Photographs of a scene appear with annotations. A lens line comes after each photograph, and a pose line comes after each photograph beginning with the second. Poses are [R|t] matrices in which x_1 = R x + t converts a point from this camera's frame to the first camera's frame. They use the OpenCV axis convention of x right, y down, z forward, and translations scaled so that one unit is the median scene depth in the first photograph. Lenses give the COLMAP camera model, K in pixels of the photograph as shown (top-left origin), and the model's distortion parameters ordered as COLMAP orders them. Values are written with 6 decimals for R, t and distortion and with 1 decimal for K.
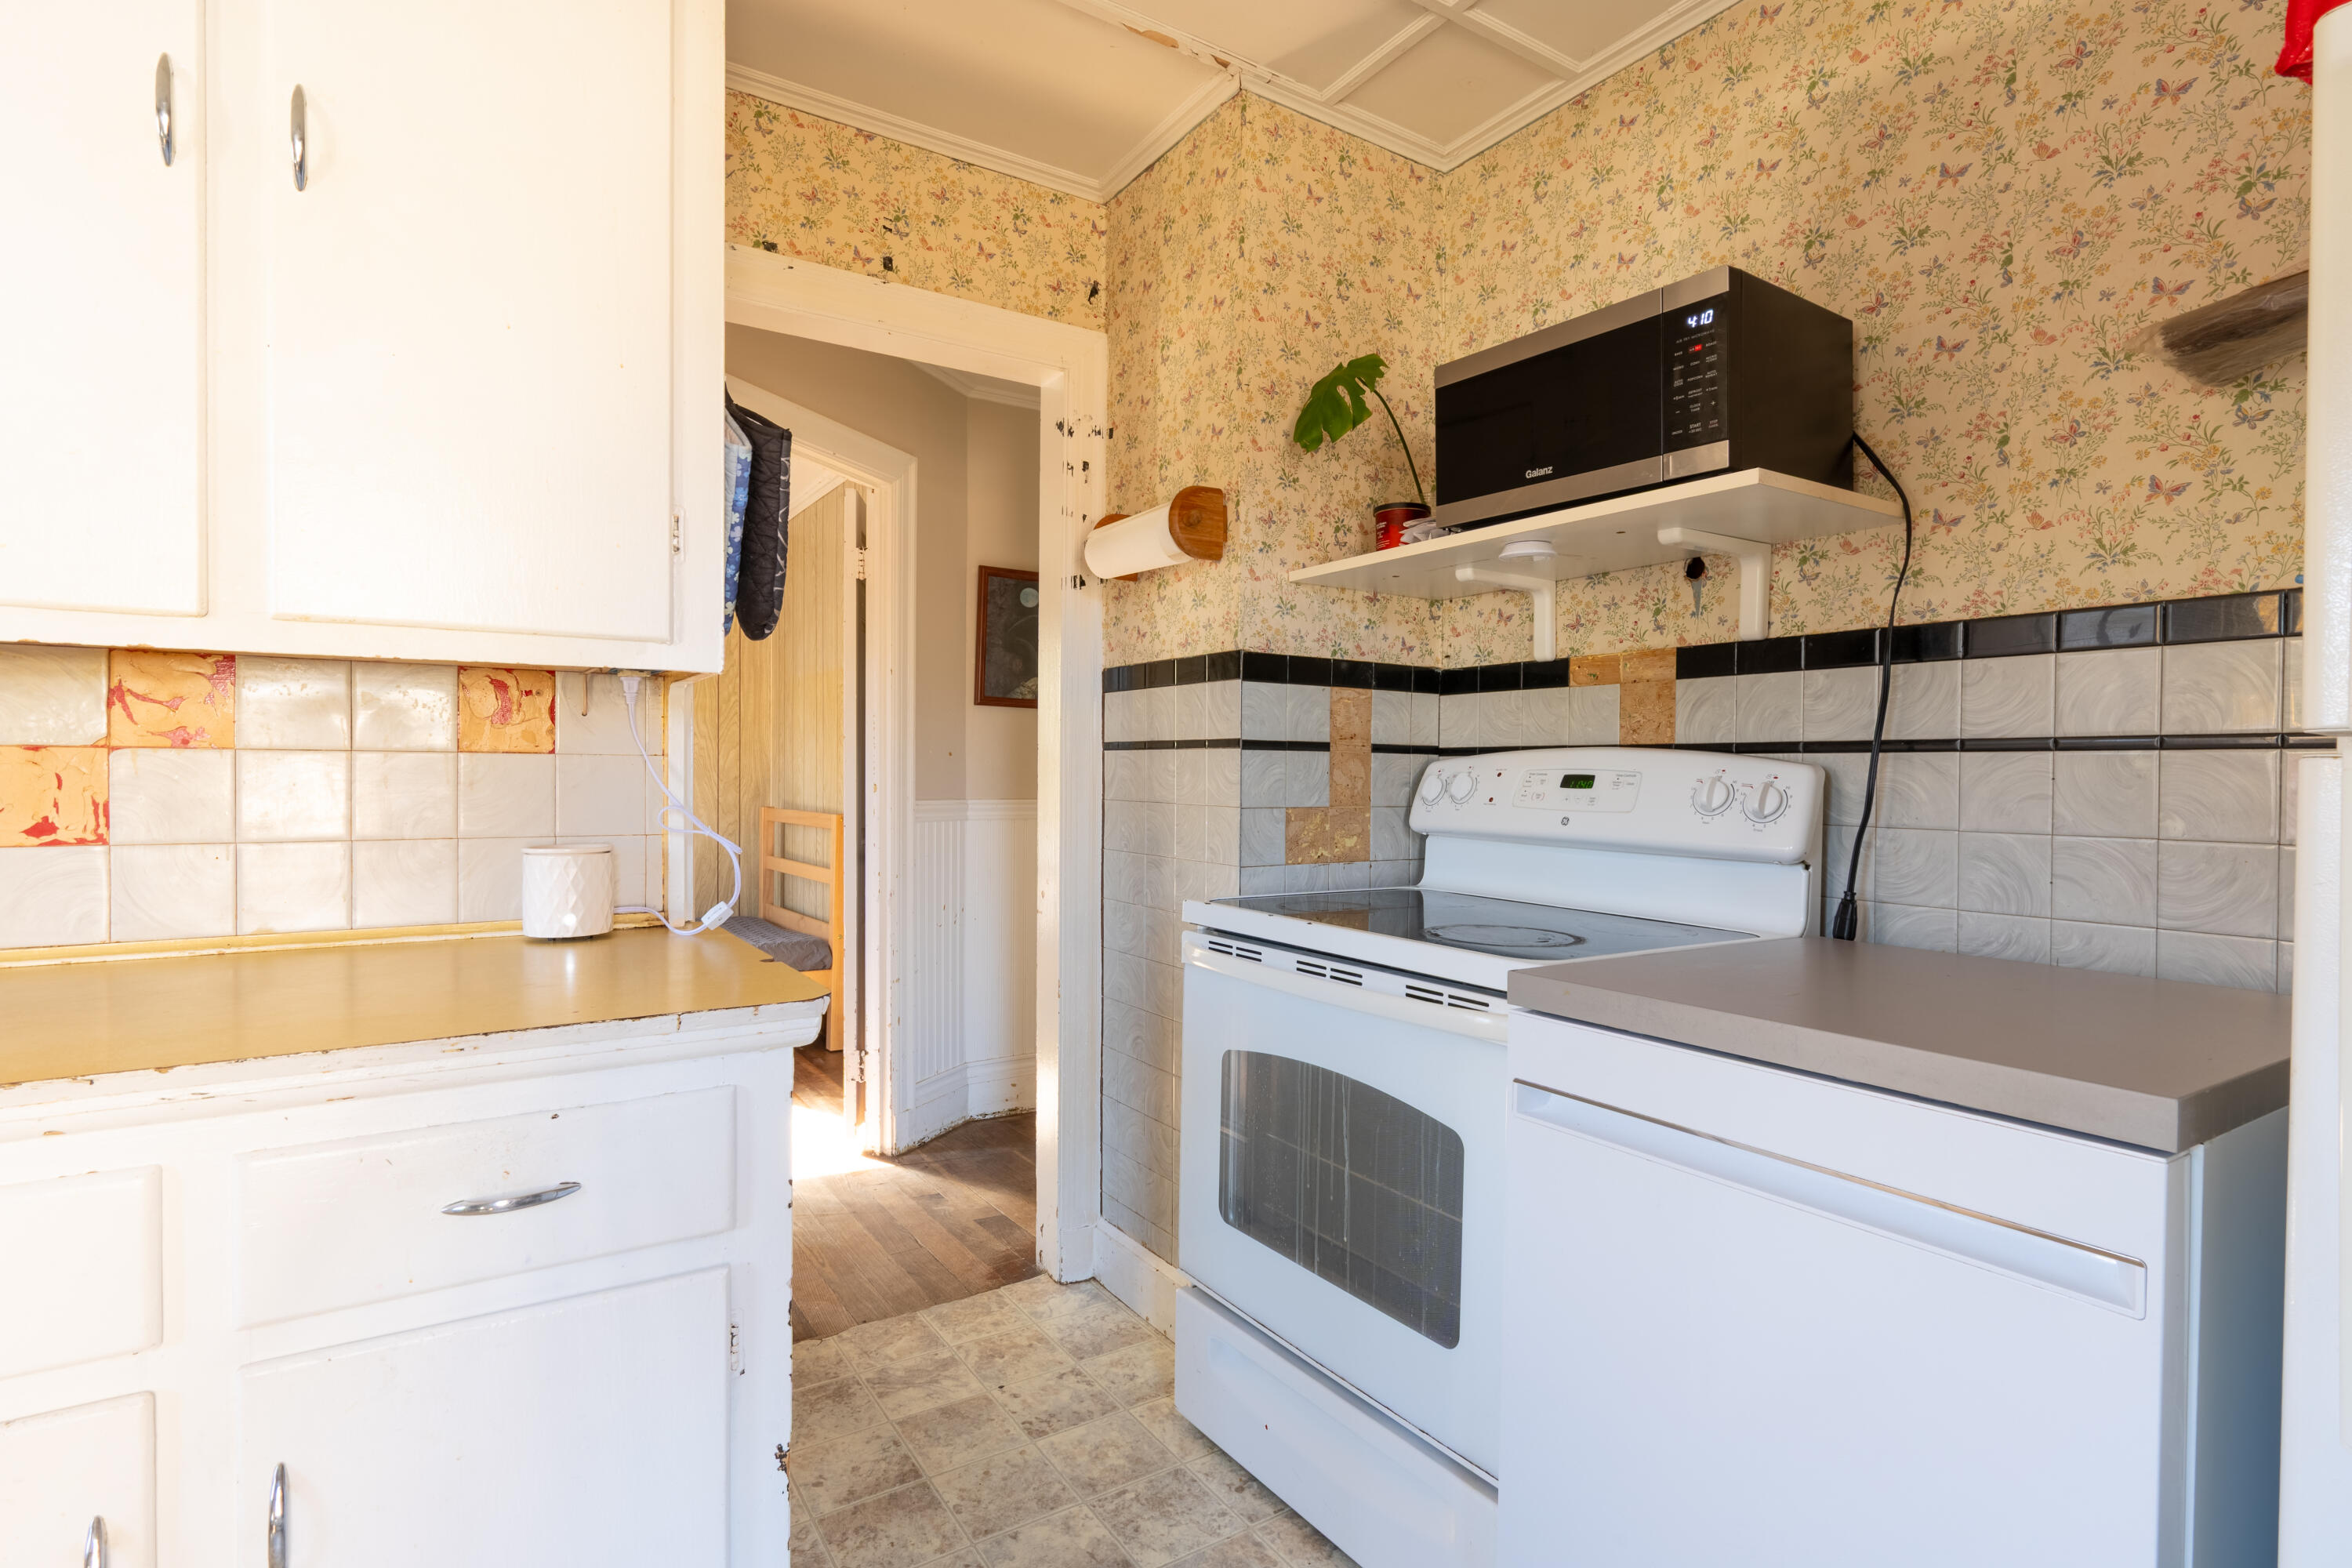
lens RADIAL K [[1141.9, 0, 1177.7], [0, 1141.9, 785.6], [0, 0, 1]] dist [-0.001919, -0.000393]
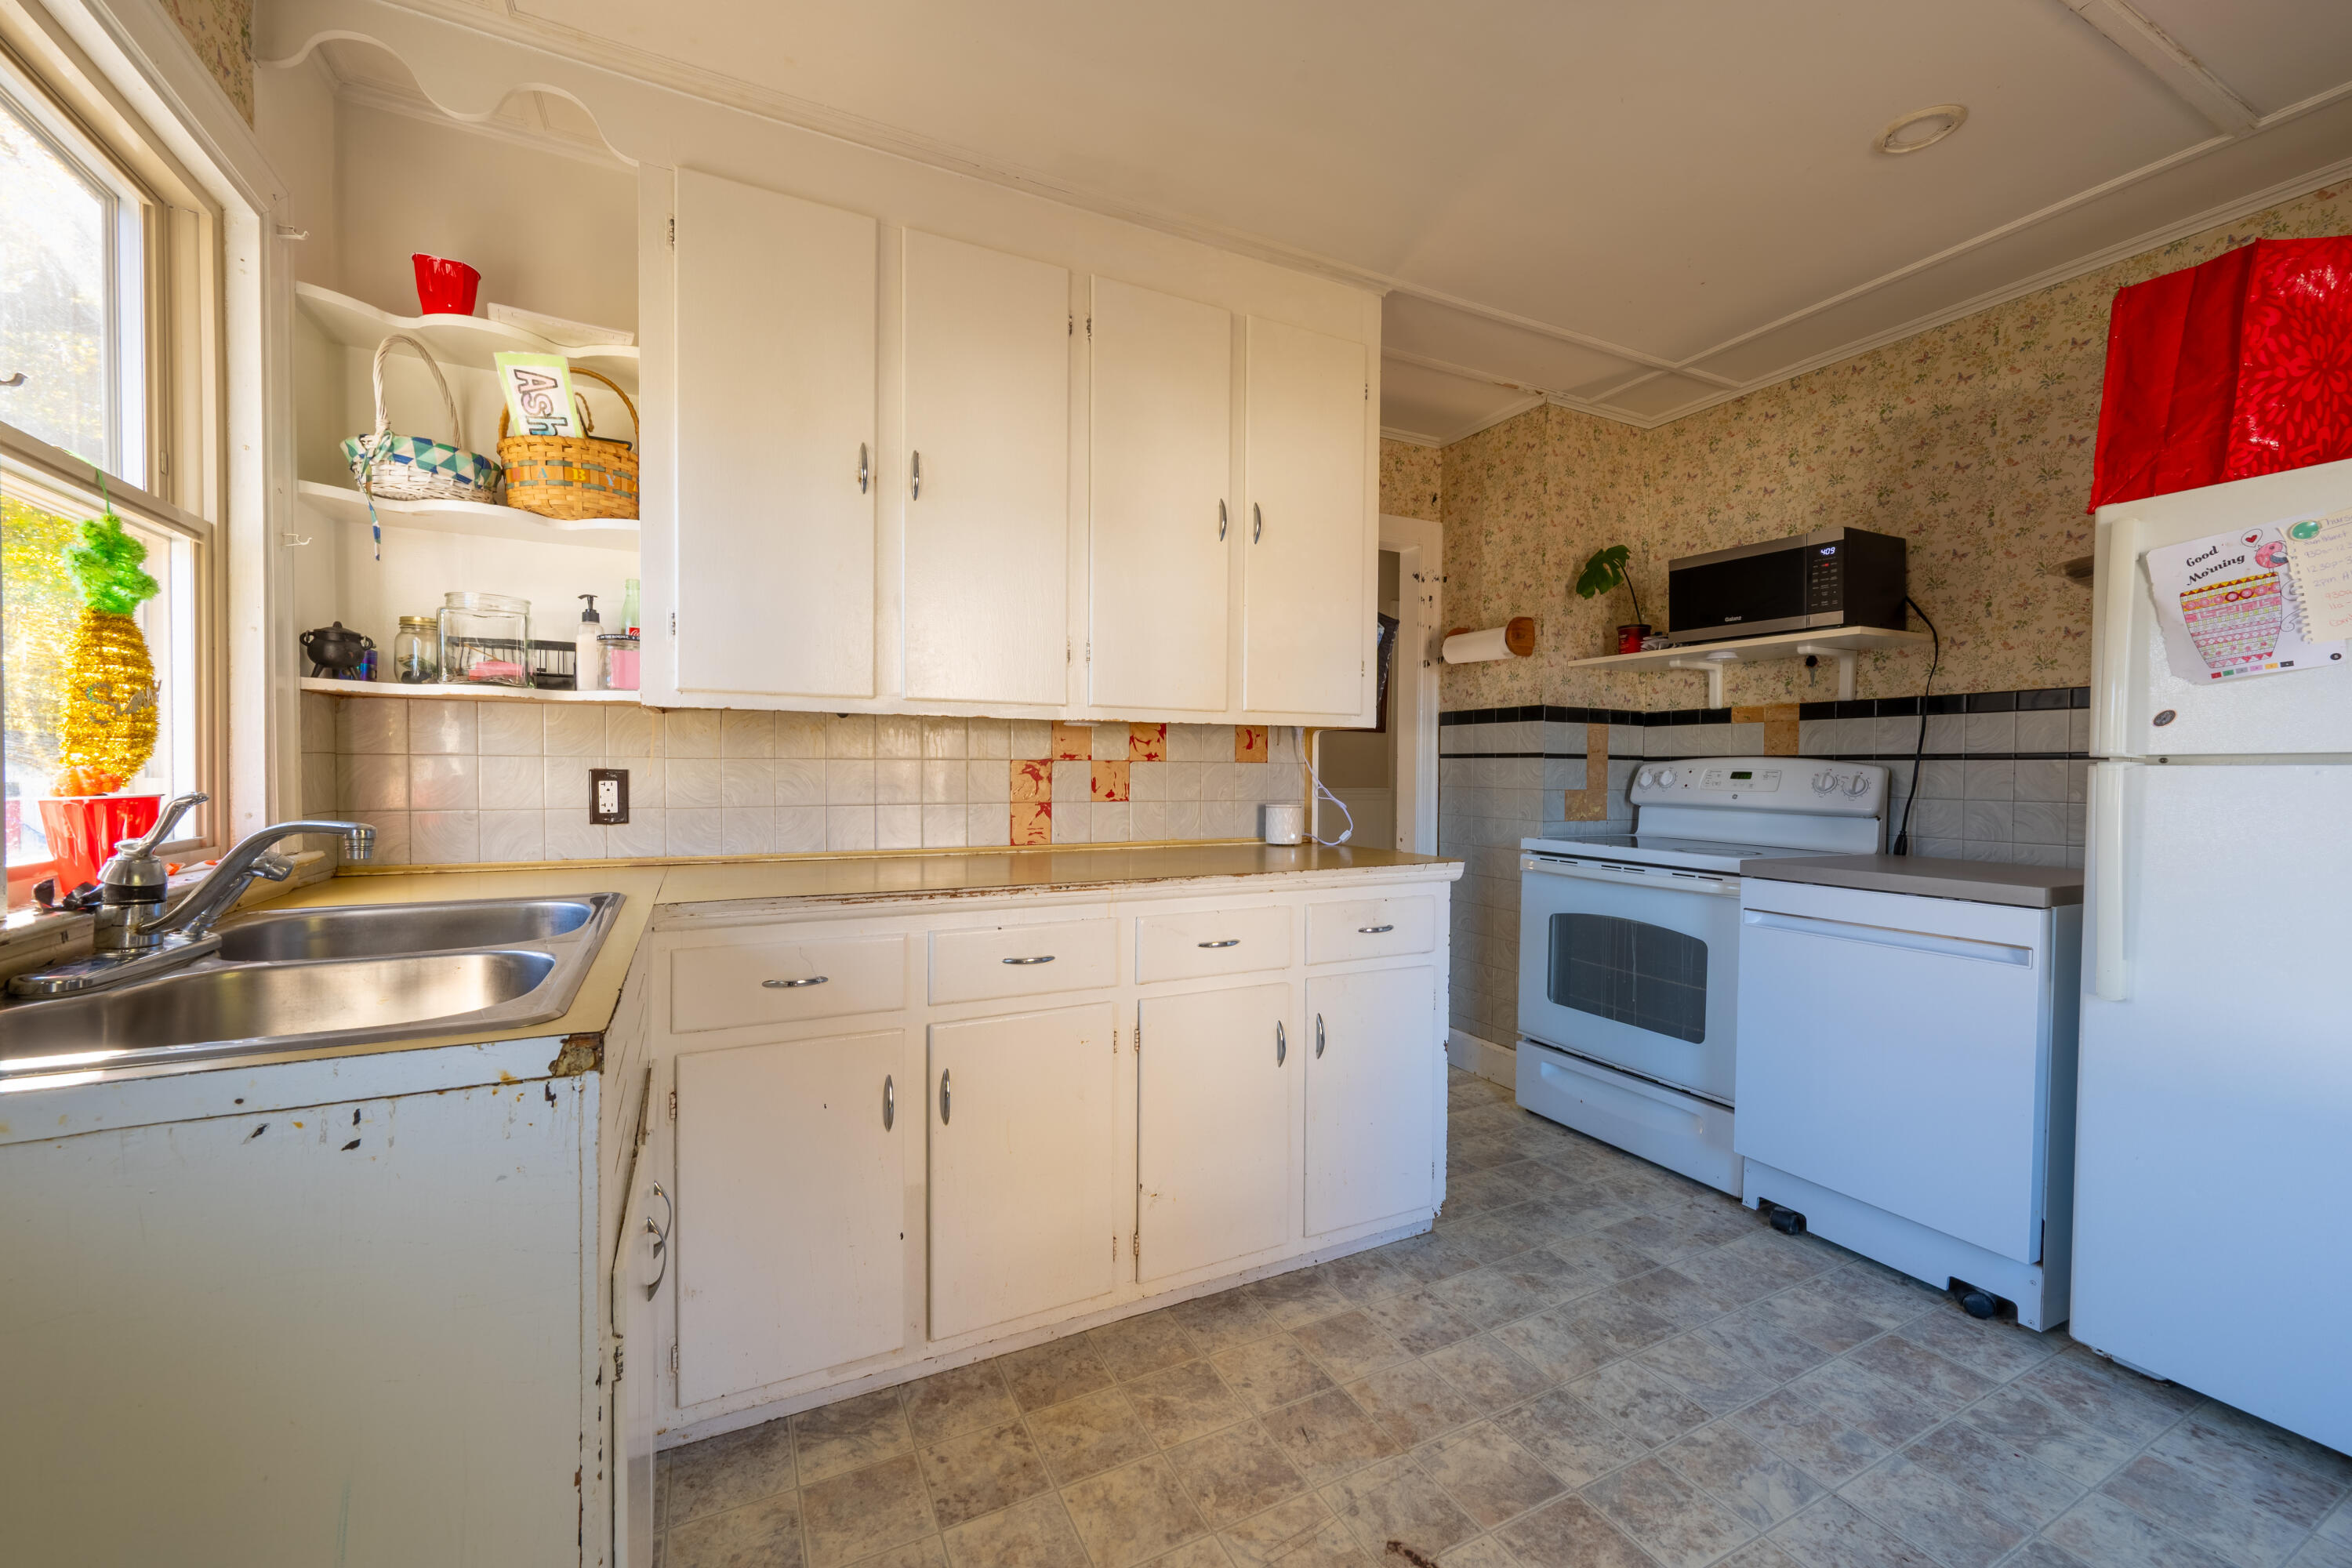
lens RADIAL K [[916.4, 0, 1178.4], [0, 916.4, 787.2], [0, 0, 1]] dist [-0.001789, -0.000475]
pose [[0.993335, 0.000627, -0.115259, -0.394279], [0.000091, 0.999981, 0.006220, 0.006278], [0.115261, -0.006189, 0.993316, -0.595935]]
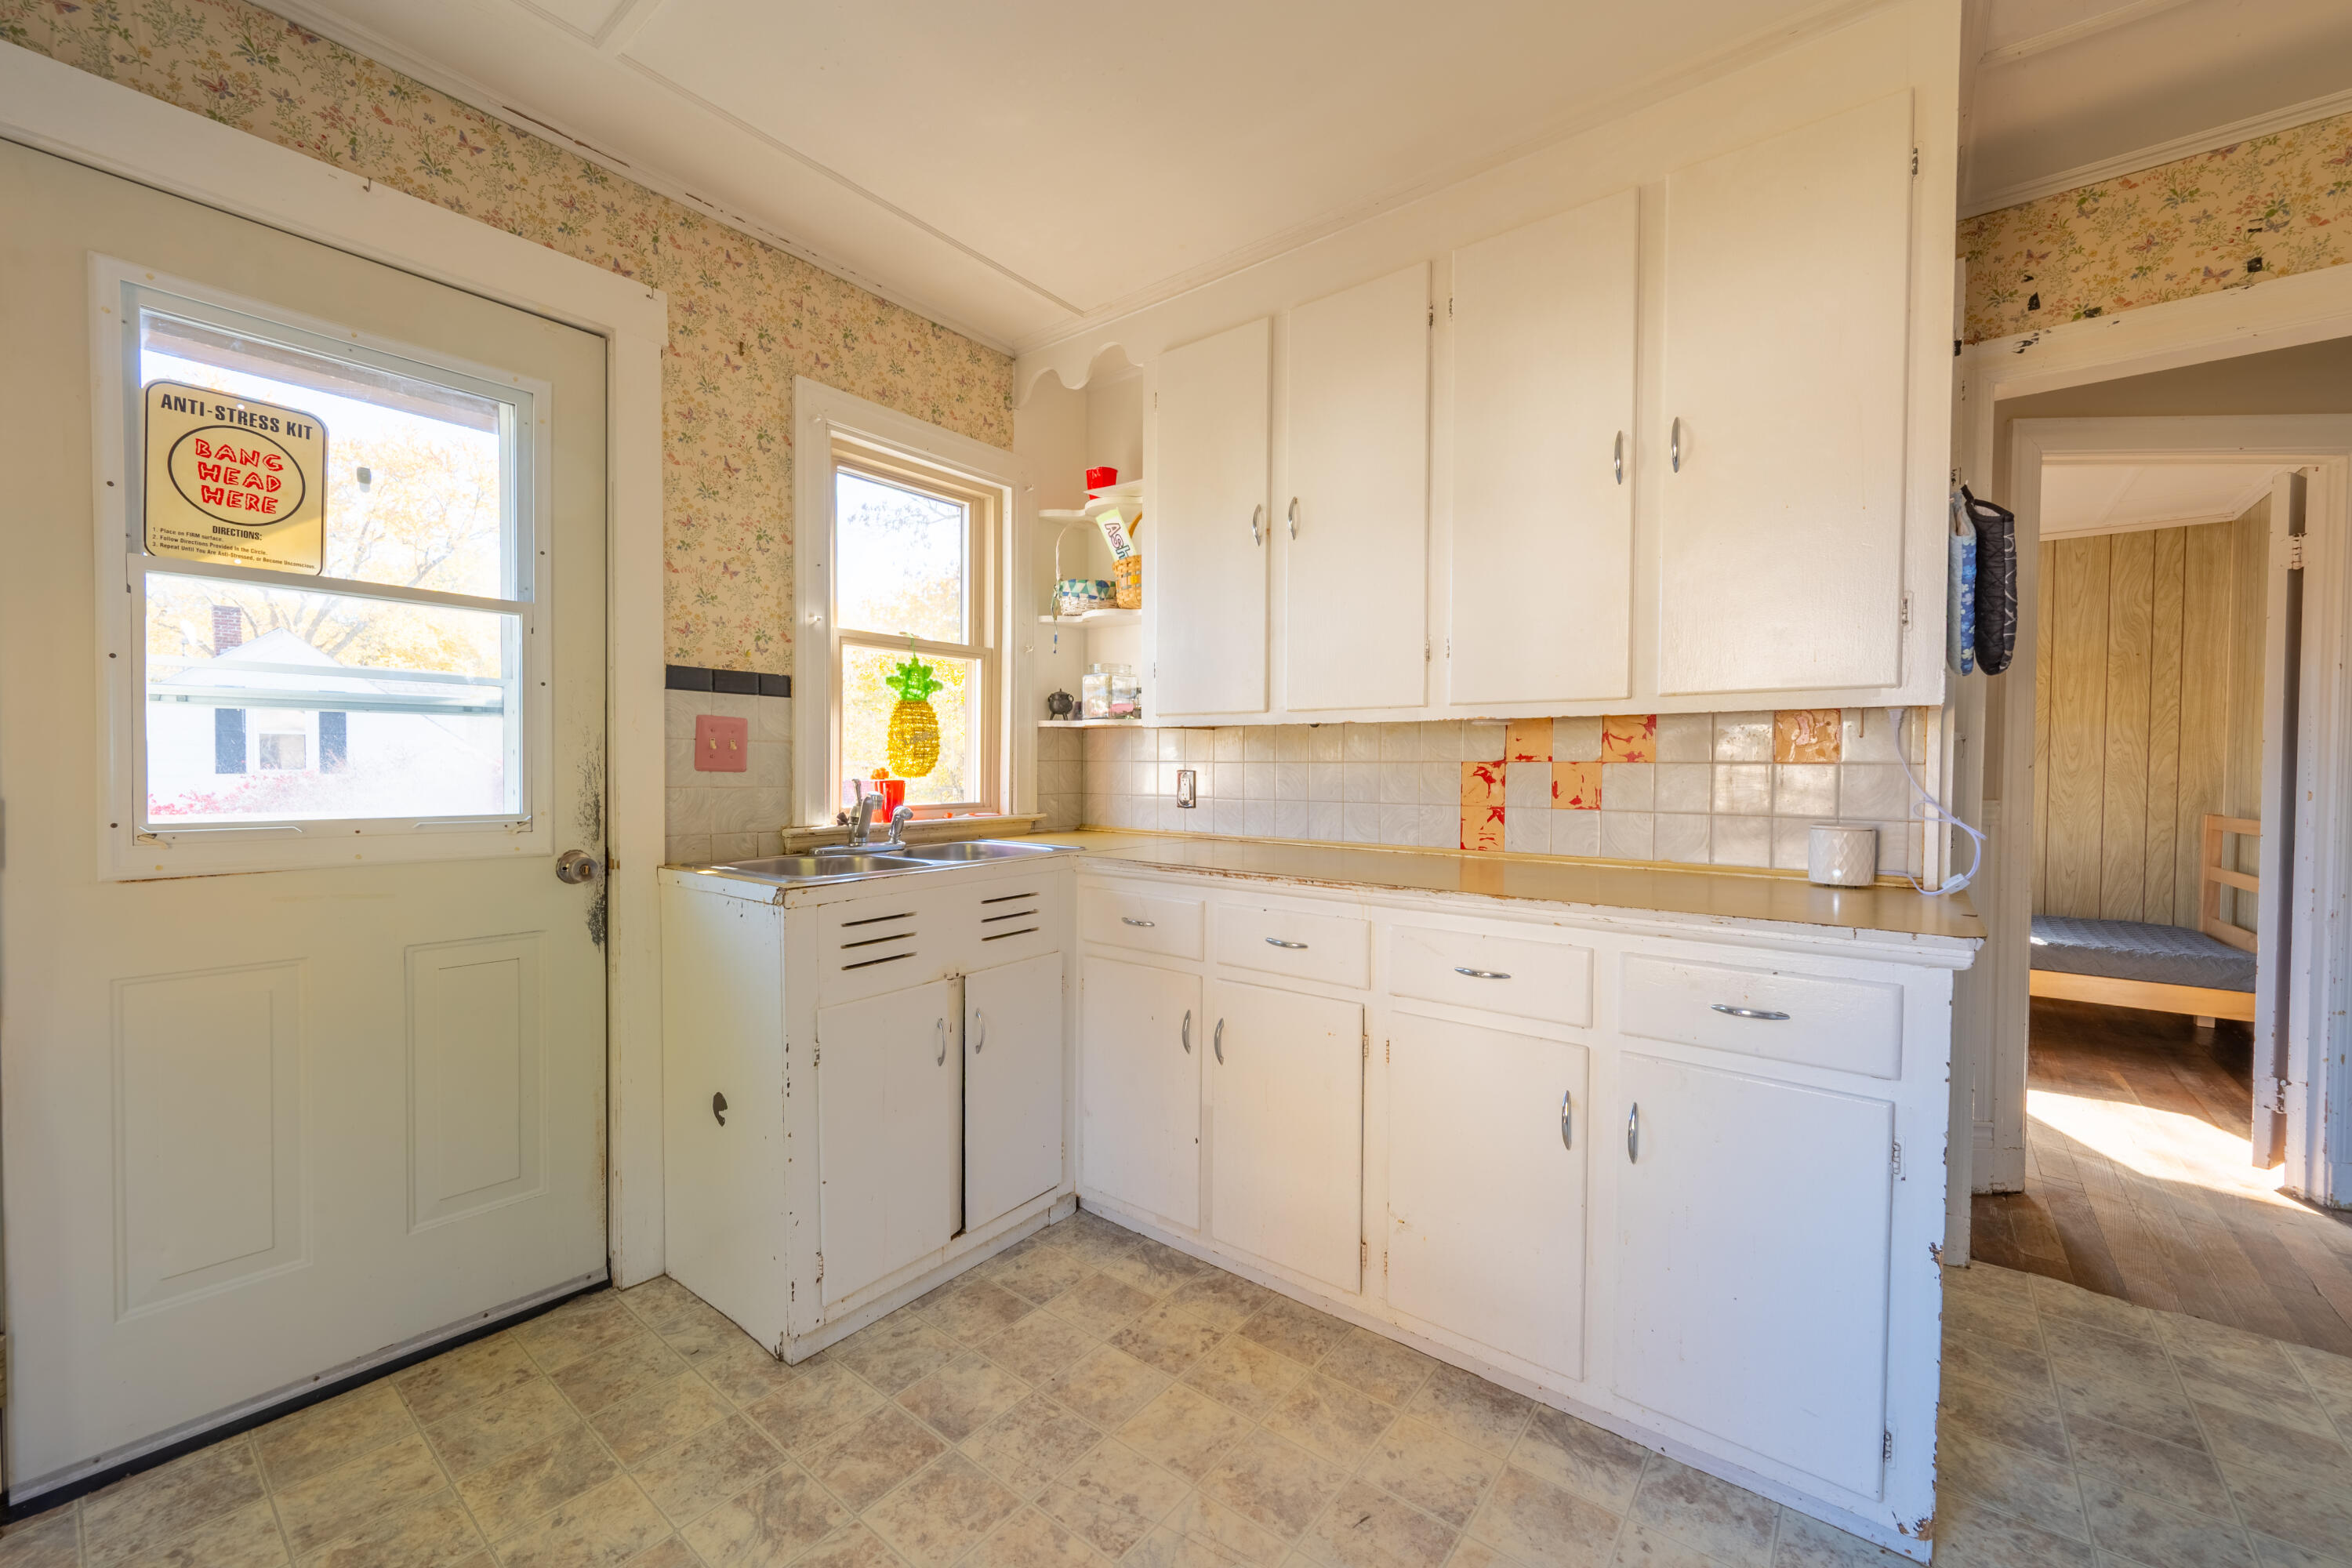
lens RADIAL K [[916.4, 0, 1178.4], [0, 916.4, 787.2], [0, 0, 1]] dist [-0.001789, -0.000475]
pose [[0.319185, 0.017096, -0.947538, 0.243763], [-0.016882, 0.999781, 0.012352, 0.002191], [0.947542, 0.012054, 0.319404, -0.157859]]
